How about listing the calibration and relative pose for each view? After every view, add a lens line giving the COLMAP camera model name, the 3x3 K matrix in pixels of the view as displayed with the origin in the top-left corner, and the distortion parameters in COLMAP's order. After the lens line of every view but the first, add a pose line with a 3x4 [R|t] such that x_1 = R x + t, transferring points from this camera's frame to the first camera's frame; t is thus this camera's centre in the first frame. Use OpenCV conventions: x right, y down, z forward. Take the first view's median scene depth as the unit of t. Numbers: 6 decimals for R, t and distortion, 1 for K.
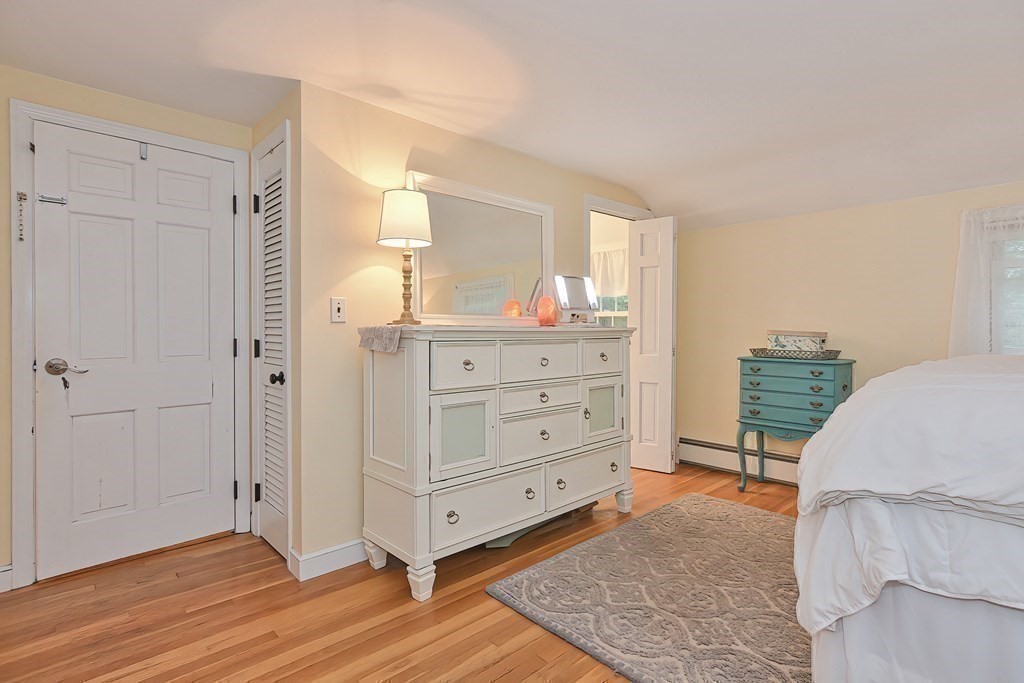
lens RADIAL K [[498.3, 0, 517.8], [0, 498.3, 332.9], [0, 0, 1]] dist [-0.012077, 0.006989]
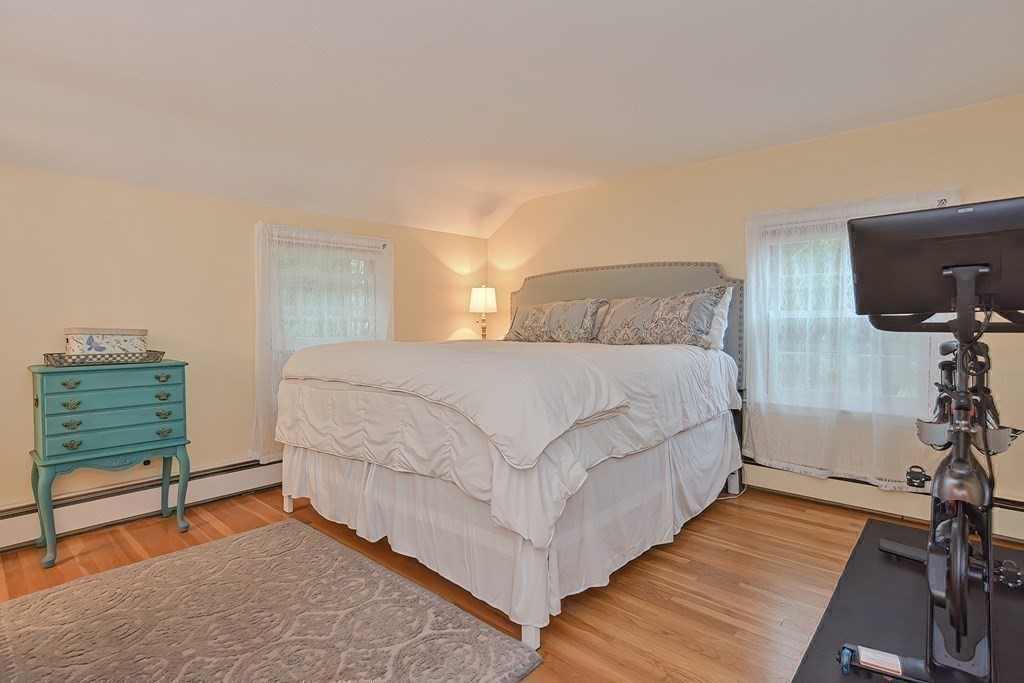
lens RADIAL K [[498.3, 0, 518.1], [0, 498.3, 343.8], [0, 0, 1]] dist [-0.012077, 0.006989]
pose [[-0.075733, -0.037142, 0.996436, -0.269136], [0.018533, 0.999081, 0.038649, 0.001535], [-0.996956, 0.021394, -0.074975, 0.427214]]
